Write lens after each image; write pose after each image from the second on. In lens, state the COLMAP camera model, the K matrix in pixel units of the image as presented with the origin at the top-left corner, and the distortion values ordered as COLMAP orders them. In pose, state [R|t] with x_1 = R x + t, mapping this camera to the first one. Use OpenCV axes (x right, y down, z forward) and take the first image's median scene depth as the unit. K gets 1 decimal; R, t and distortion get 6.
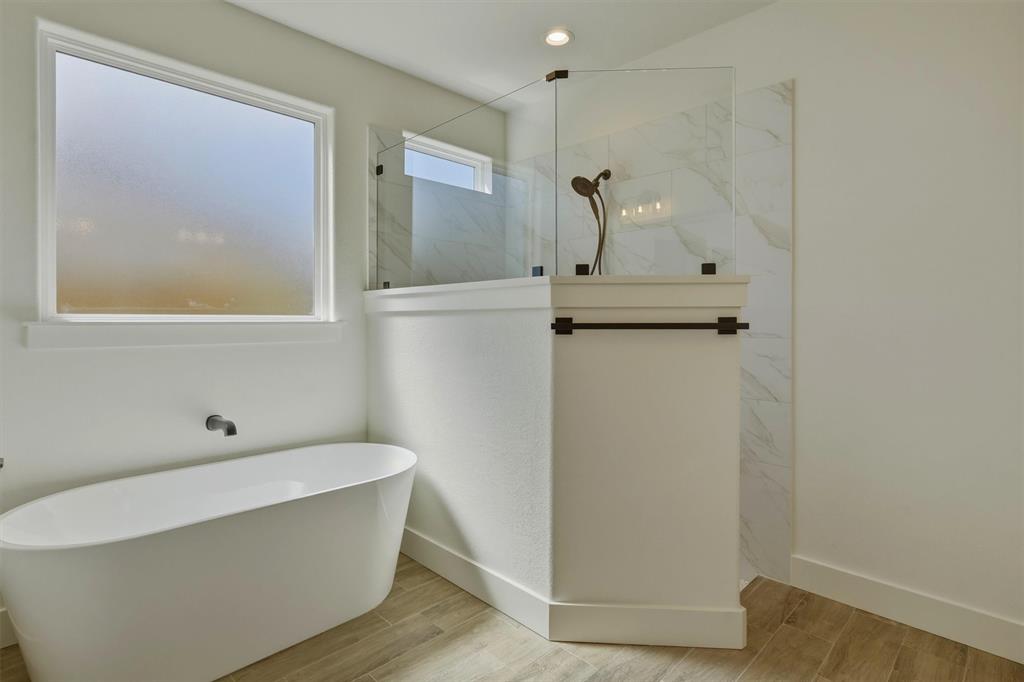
lens RADIAL K [[495.4, 0, 531.9], [0, 495.4, 329.6], [0, 0, 1]] dist [-0.008783, 0.003932]
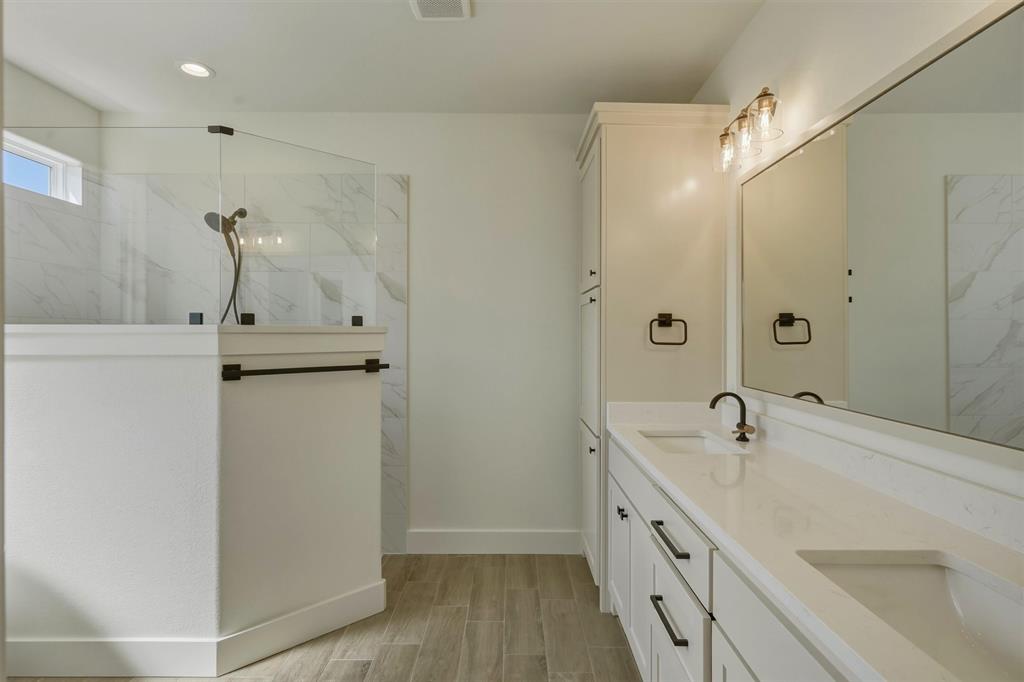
lens RADIAL K [[491.1, 0, 510.7], [0, 491.1, 340.7], [0, 0, 1]] dist [-0.009052, 0.003603]
pose [[0.703131, -0.009059, 0.711002, -0.221800], [0.000733, 0.999928, 0.012016, -0.075761], [-0.711060, -0.007927, 0.703087, -0.131891]]
